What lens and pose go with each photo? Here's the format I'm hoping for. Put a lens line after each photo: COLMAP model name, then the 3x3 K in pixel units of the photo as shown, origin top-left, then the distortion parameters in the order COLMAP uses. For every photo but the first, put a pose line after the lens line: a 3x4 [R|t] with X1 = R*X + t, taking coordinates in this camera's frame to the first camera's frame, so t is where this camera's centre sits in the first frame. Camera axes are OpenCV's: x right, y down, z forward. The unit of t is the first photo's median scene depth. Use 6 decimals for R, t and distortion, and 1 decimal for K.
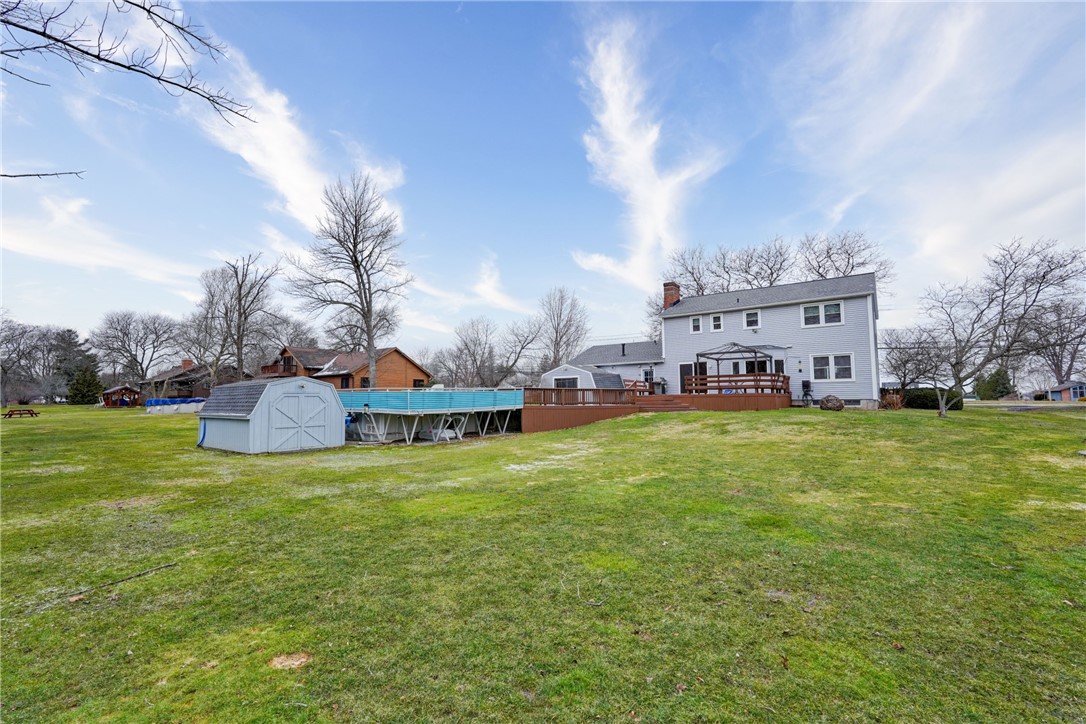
lens RADIAL K [[491.9, 0, 536.5], [0, 491.9, 353.2], [0, 0, 1]] dist [-0.001075, 0.000365]
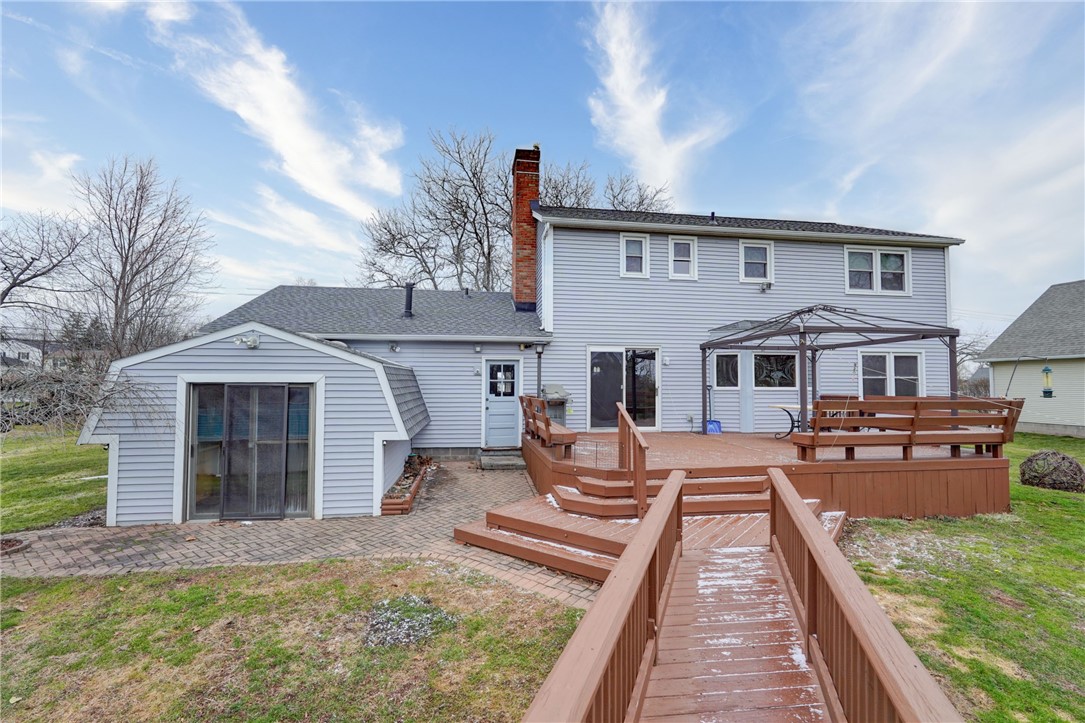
lens RADIAL K [[499.0, 0, 542.5], [0, 499.0, 361.5], [0, 0, 1]] dist [-0.002507, 0.000440]
pose [[0.710131, 0.043580, 0.702720, -0.009130], [-0.078885, 0.996723, 0.017905, 0.025219], [-0.699636, -0.068149, 0.711242, 0.726344]]
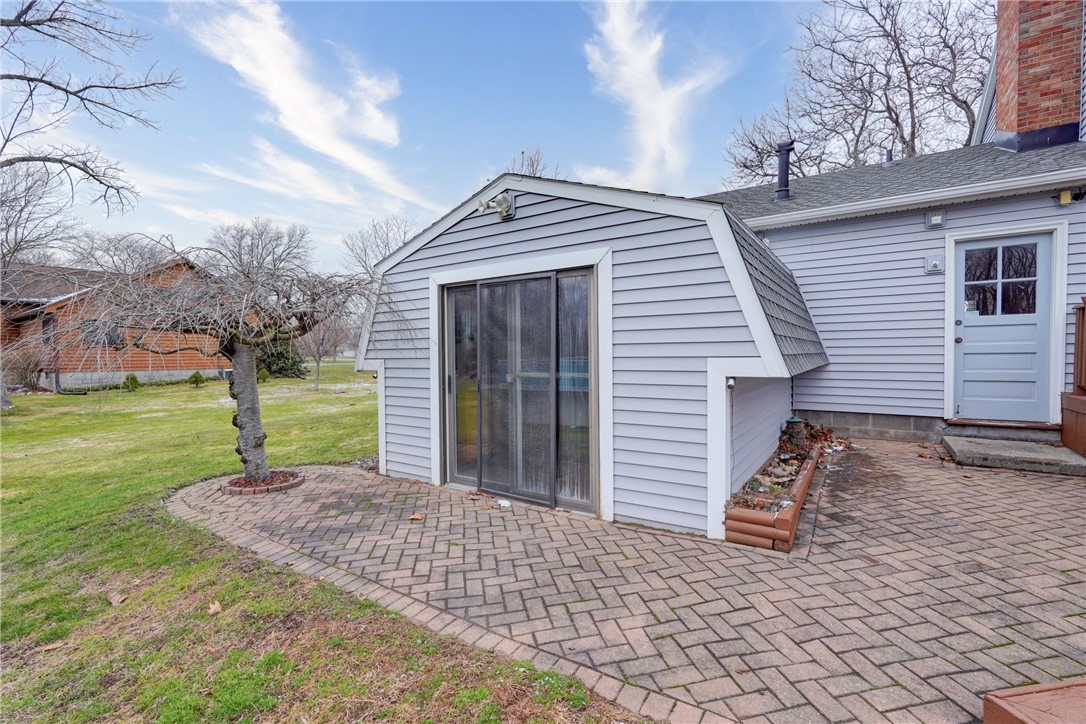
lens RADIAL K [[484.5, 0, 543.0], [0, 484.5, 362.0], [0, 0, 1]] dist [-0.001094, 0.000755]
pose [[0.998373, 0.003539, 0.056914, 0.052686], [-0.009901, 0.993670, 0.111900, 0.054847], [-0.056158, -0.112281, 0.992088, 0.832331]]
